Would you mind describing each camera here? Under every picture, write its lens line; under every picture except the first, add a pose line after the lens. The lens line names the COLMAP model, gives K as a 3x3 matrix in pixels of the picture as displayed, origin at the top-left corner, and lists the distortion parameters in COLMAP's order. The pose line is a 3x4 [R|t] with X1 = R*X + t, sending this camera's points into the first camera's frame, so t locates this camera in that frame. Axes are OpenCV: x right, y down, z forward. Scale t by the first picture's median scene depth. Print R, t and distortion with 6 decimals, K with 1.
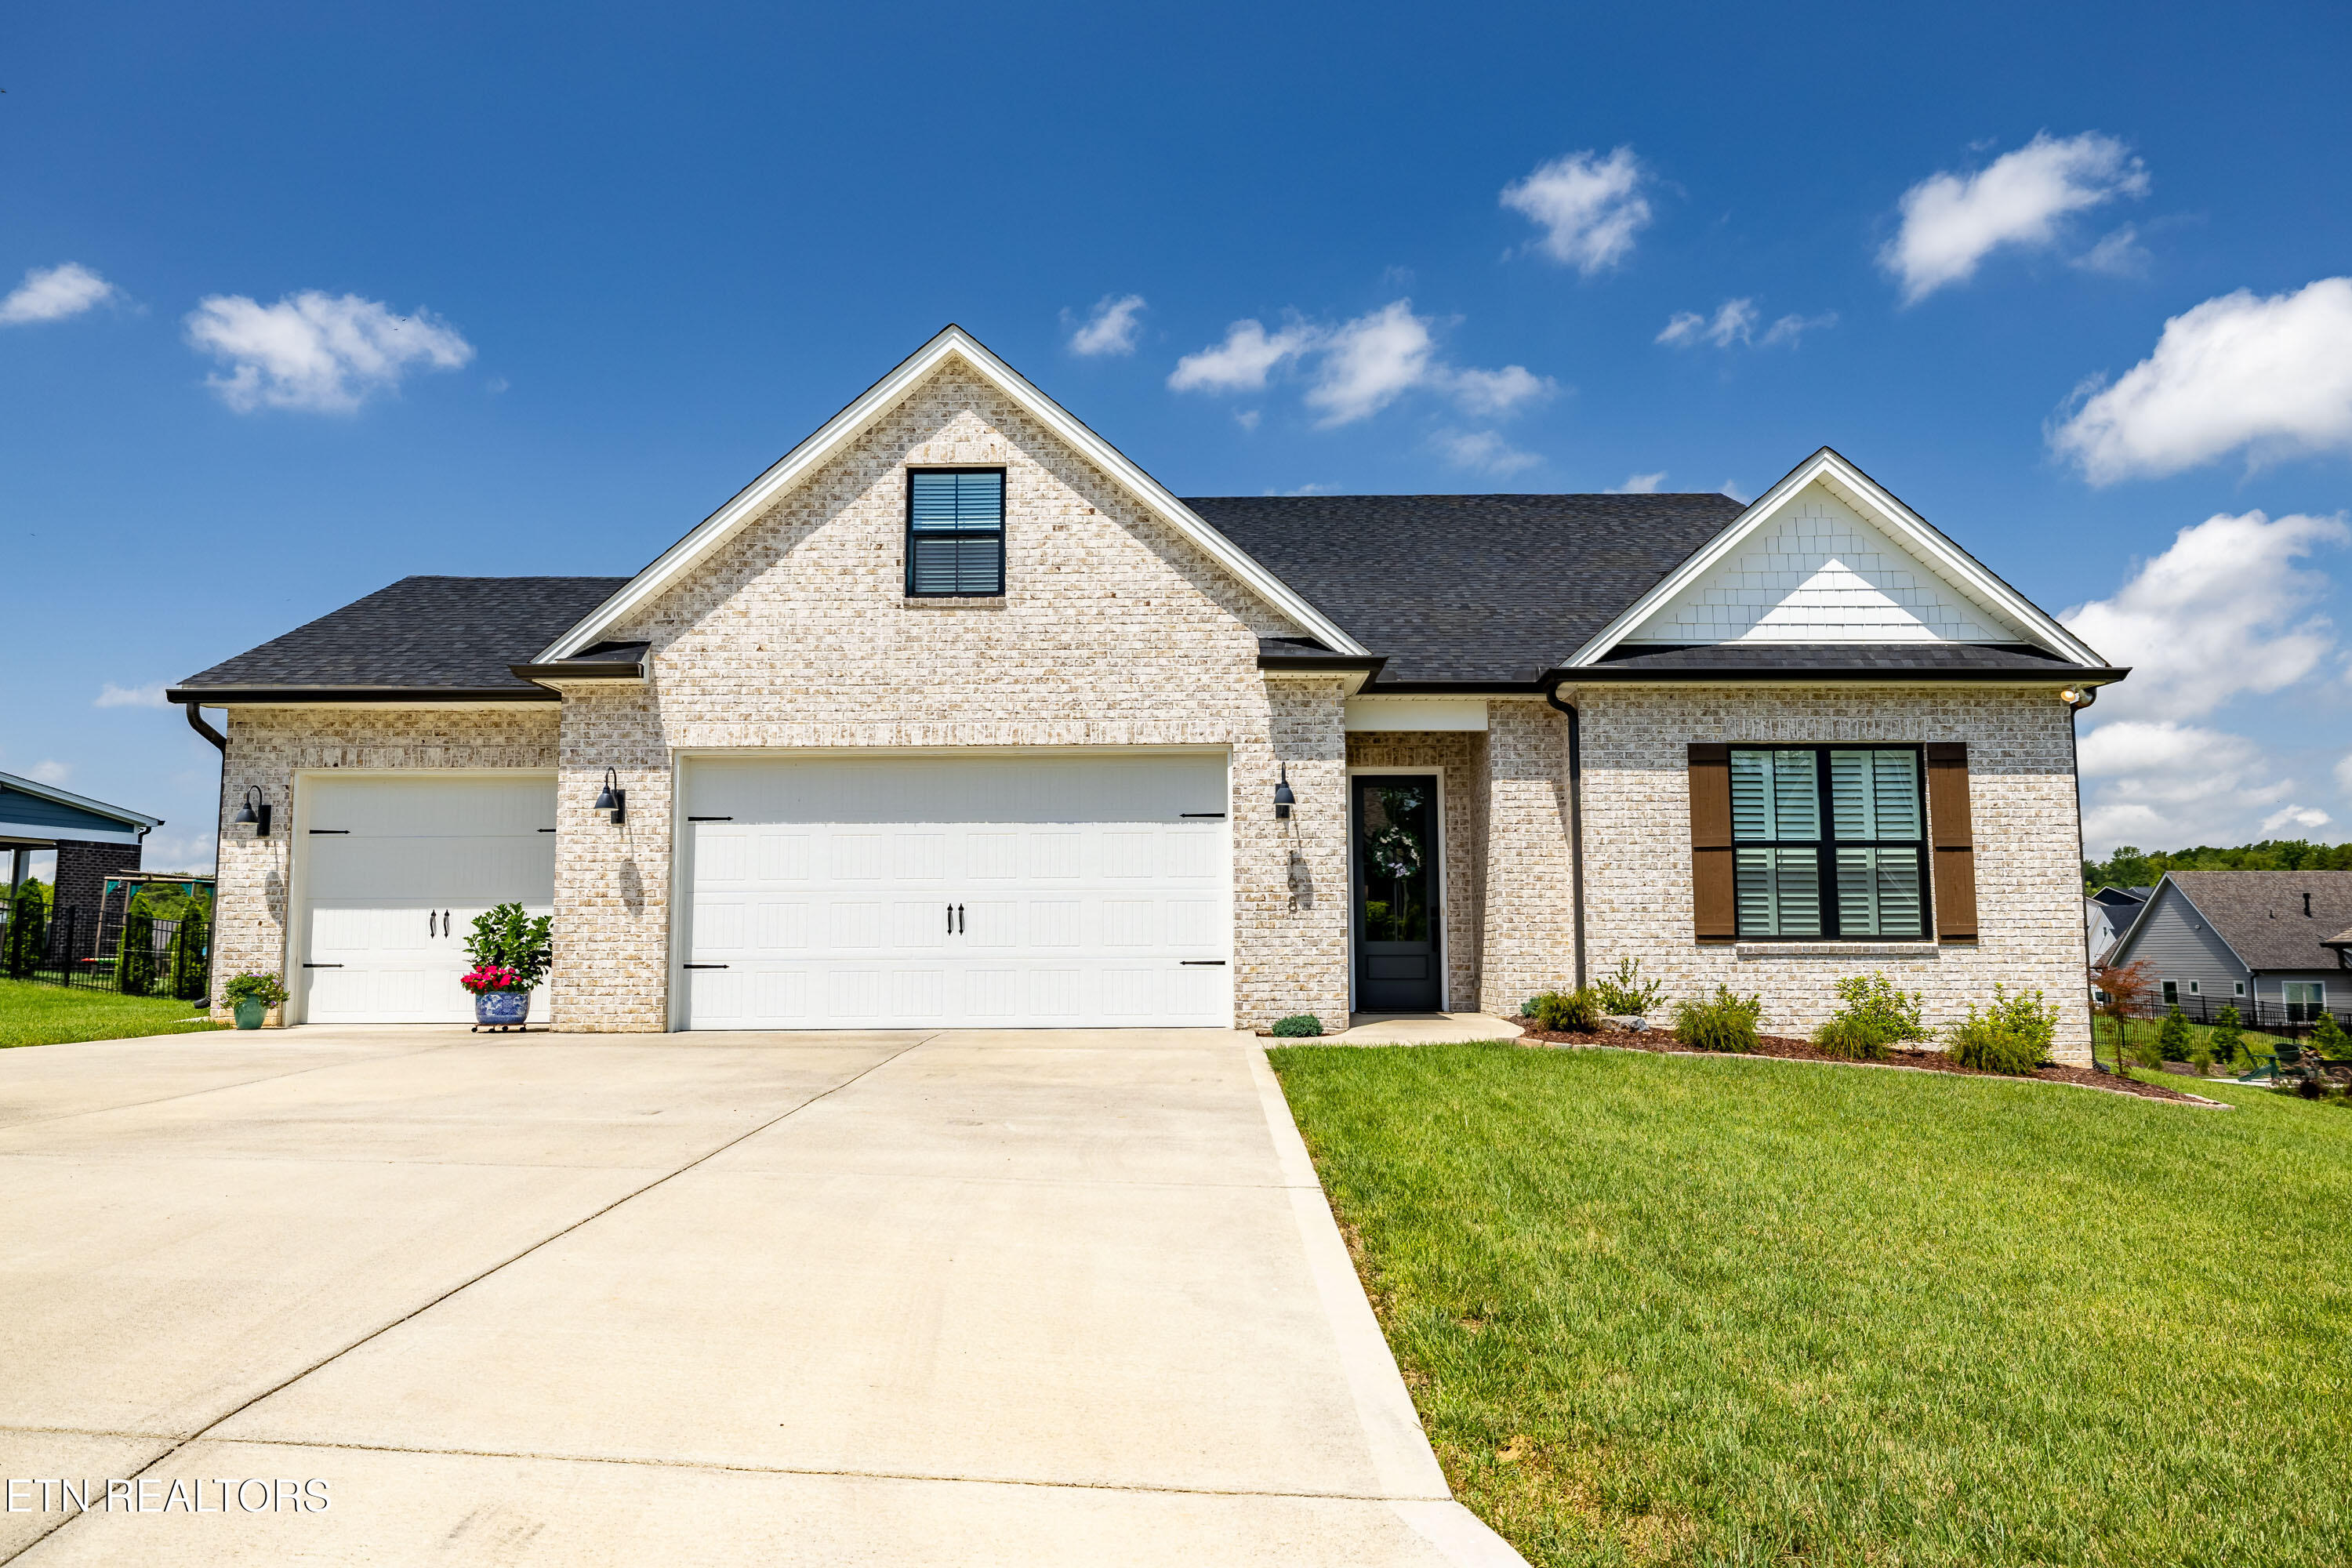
lens RADIAL K [[1546.4, 0, 1175.3], [0, 1546.4, 785.9], [0, 0, 1]] dist [0.000928, 0.000048]
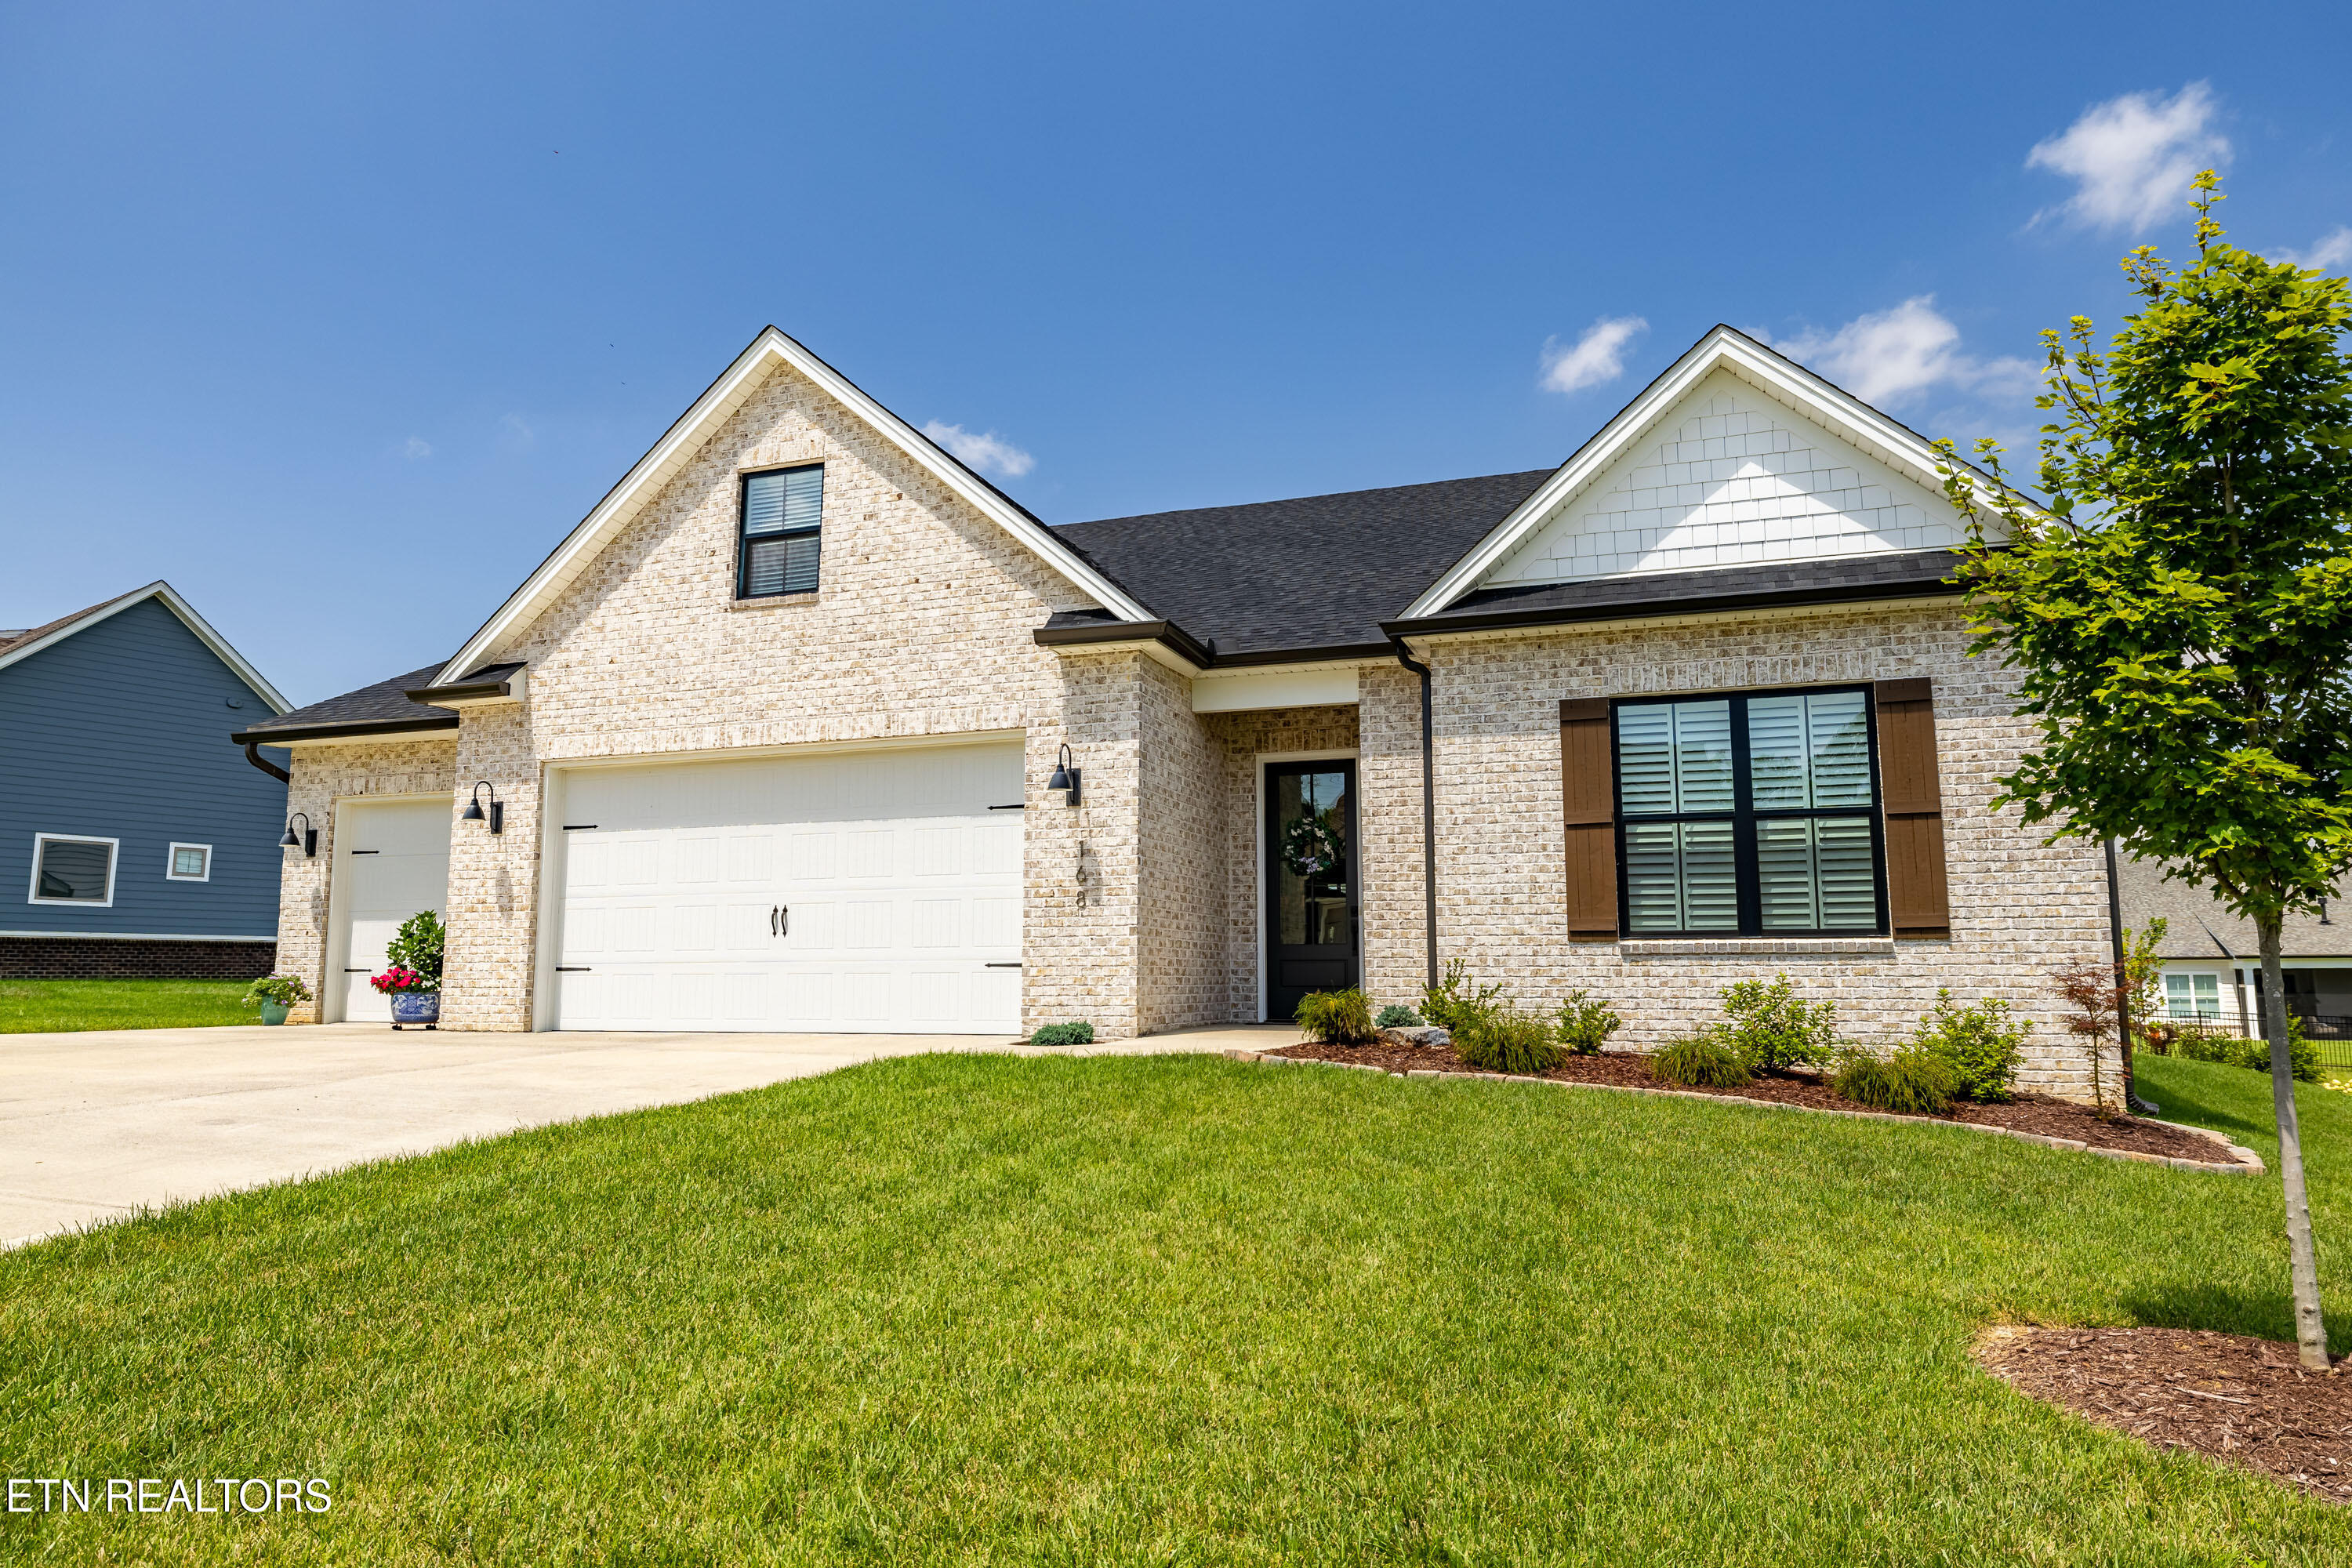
lens RADIAL K [[1433.1, 0, 1176.3], [0, 1433.1, 783.5], [0, 0, 1]] dist [-0.002237, -0.000514]
pose [[0.948303, -0.041293, -0.314668, 0.381648], [0.032896, 0.998948, -0.031953, 0.035471], [0.315656, 0.019950, 0.948664, 0.207715]]
